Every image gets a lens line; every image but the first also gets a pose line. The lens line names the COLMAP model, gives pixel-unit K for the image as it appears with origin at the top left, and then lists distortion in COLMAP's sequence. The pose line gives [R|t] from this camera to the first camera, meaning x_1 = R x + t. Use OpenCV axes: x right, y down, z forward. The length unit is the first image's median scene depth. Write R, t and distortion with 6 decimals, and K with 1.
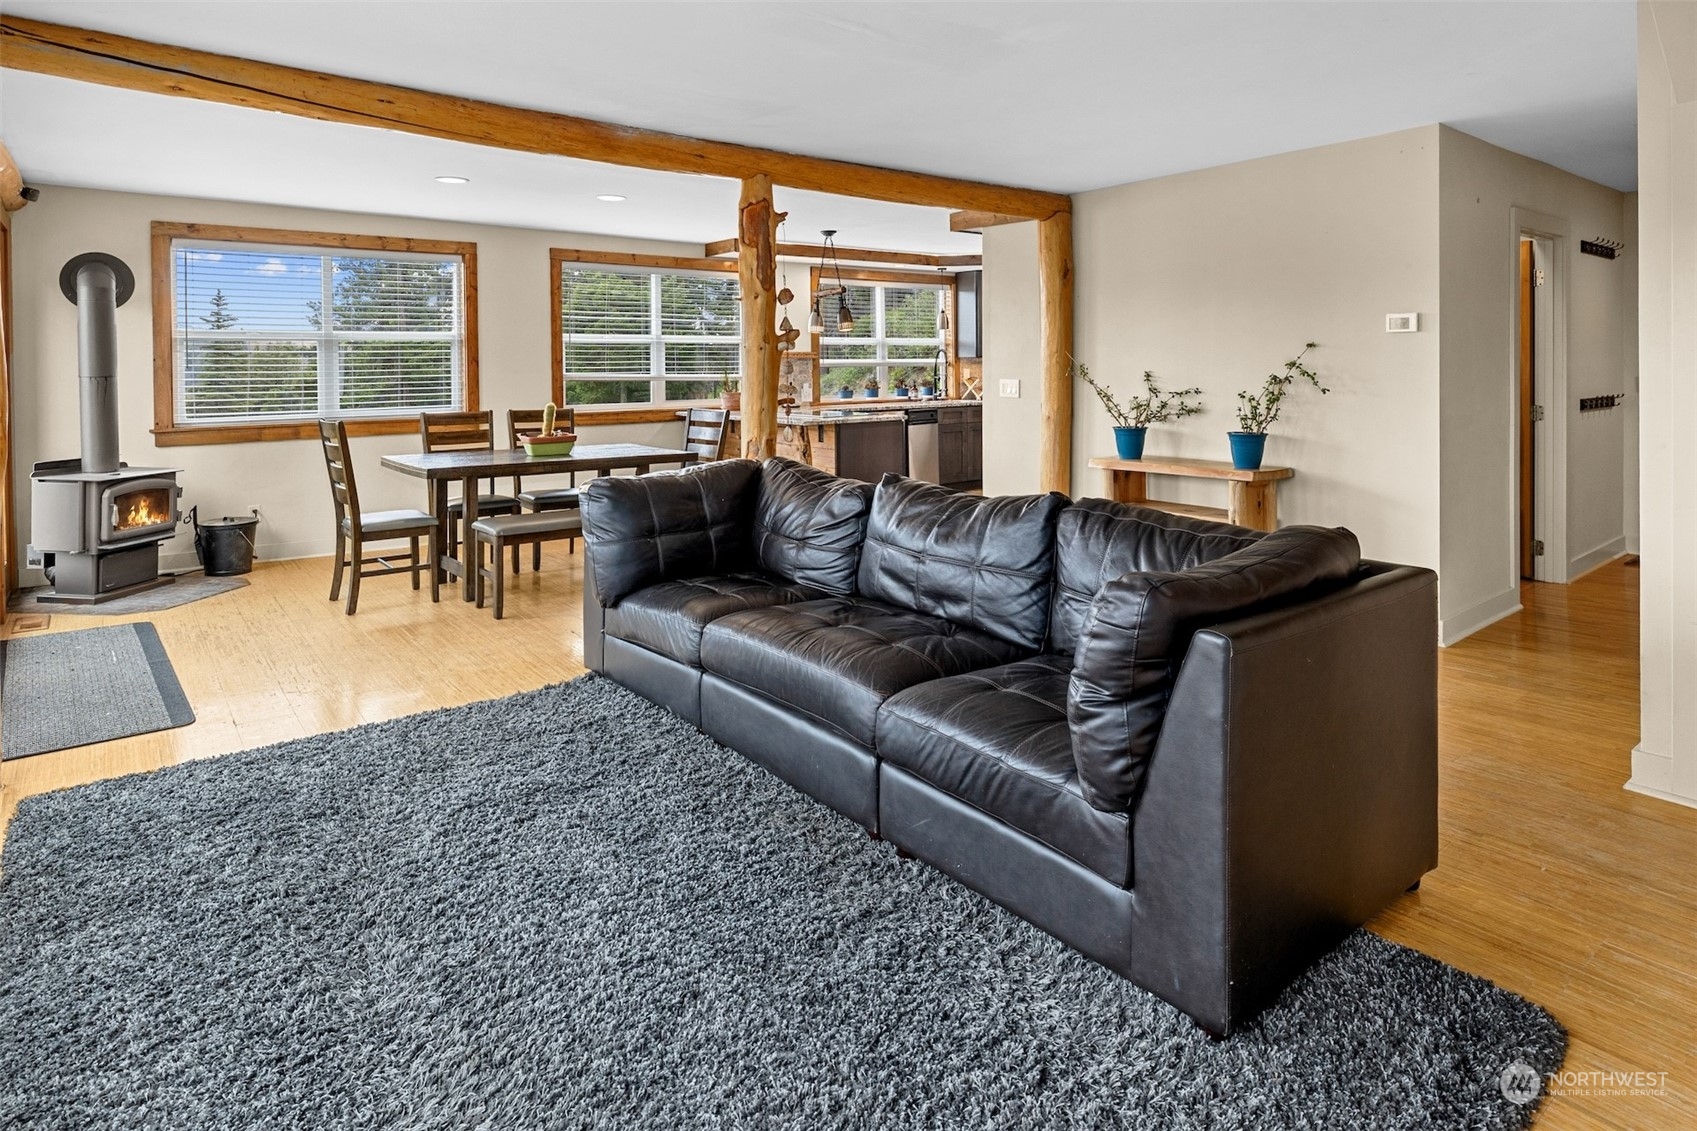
lens RADIAL K [[958.1, 0, 855.6], [0, 958.1, 372.9], [0, 0, 1]] dist [0.003940, 0.000079]
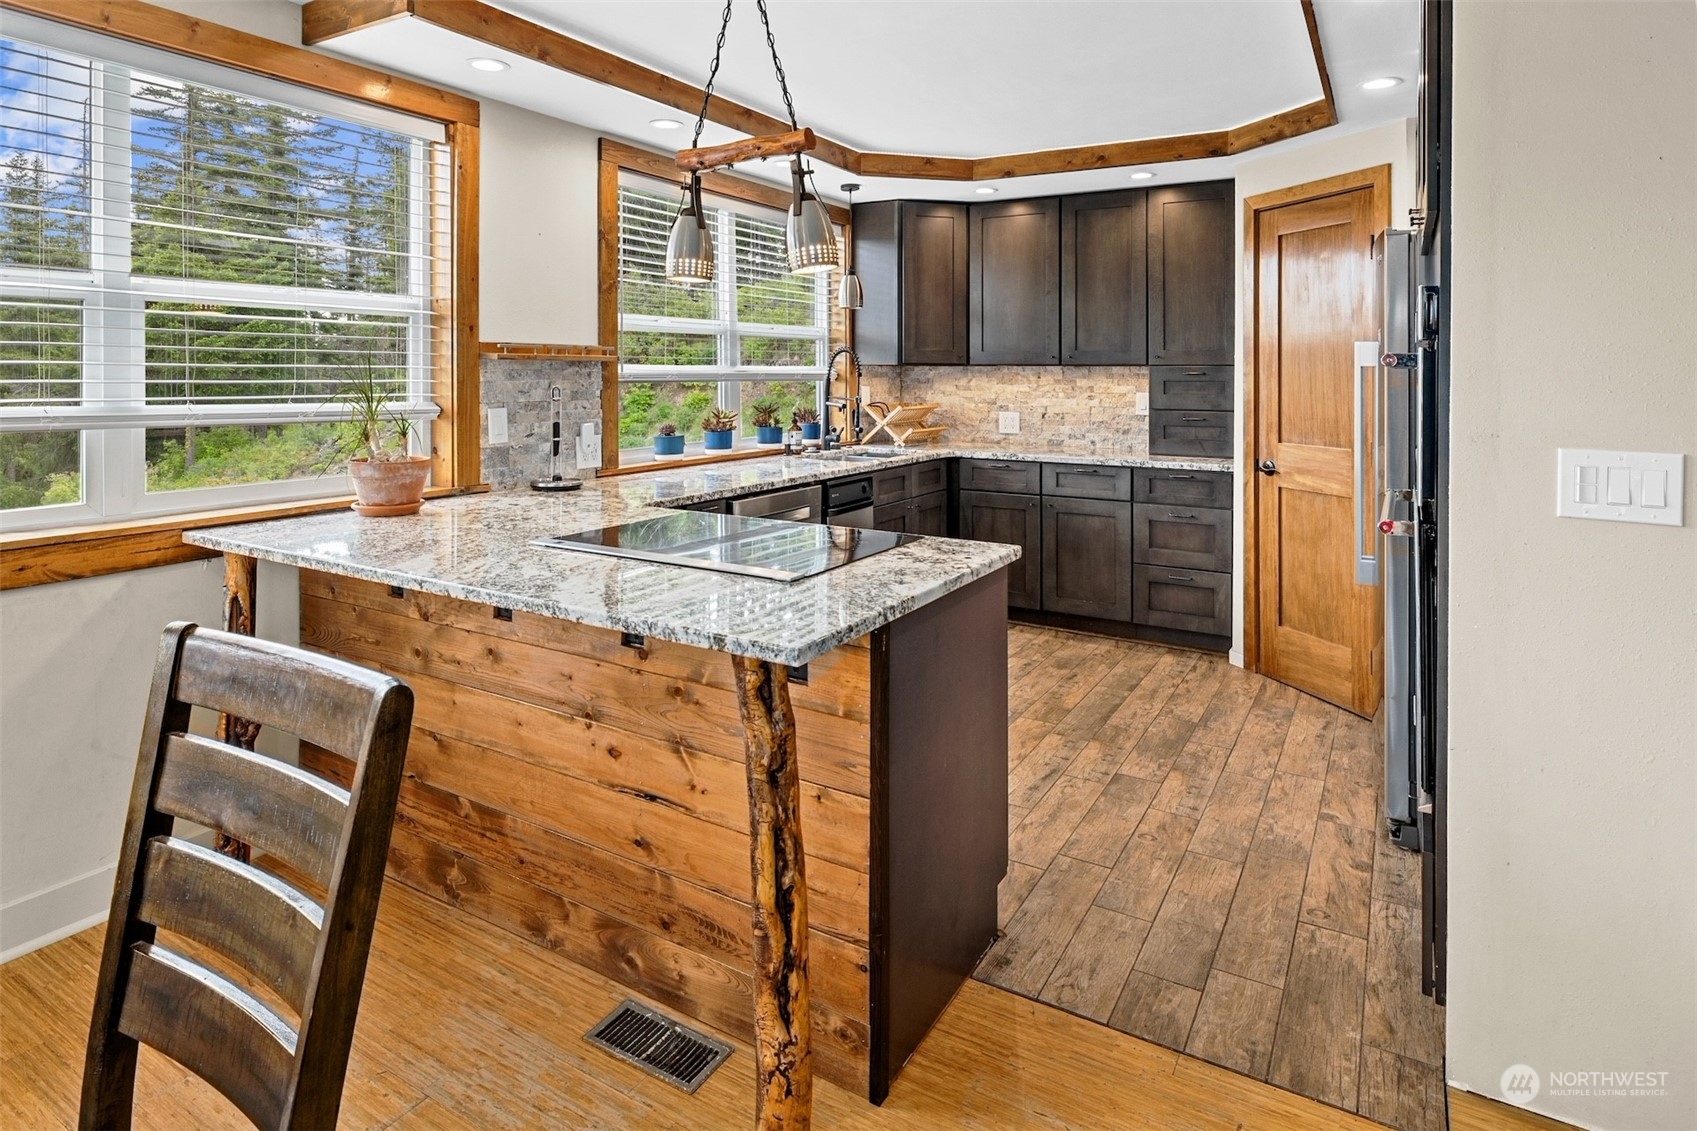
lens RADIAL K [[930.7, 0, 861.2], [0, 930.7, 368.3], [0, 0, 1]] dist [-0.006607, -0.001015]
pose [[0.934524, 0.013635, 0.355638, -0.077059], [-0.008694, 0.999842, -0.015488, -0.006777], [-0.355793, 0.011382, 0.934495, 0.545795]]
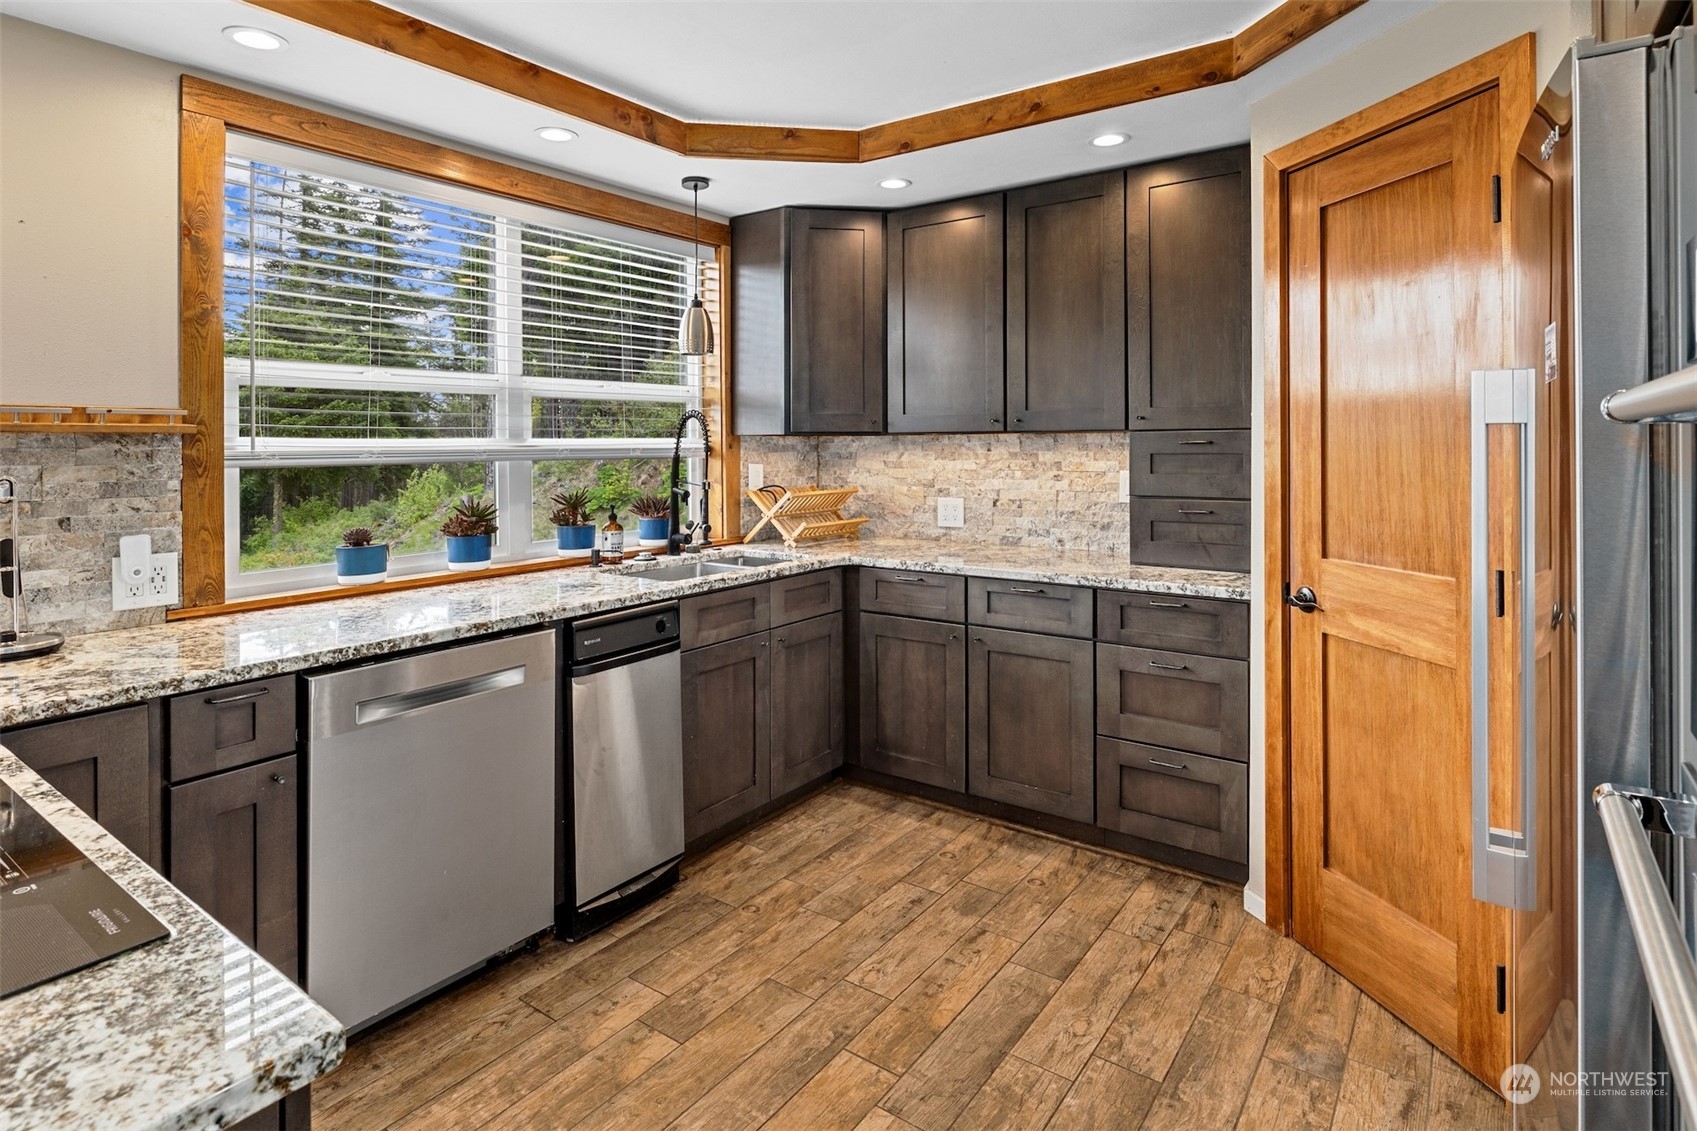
lens RADIAL K [[889.8, 0, 863.0], [0, 889.8, 450.2], [0, 0, 1]] dist [-0.009269, 0.001975]
pose [[0.961198, -0.000052, 0.275860, 0.060175], [0.001161, 0.999992, -0.003854, -0.009221], [-0.275857, 0.004025, 0.961190, 0.672304]]
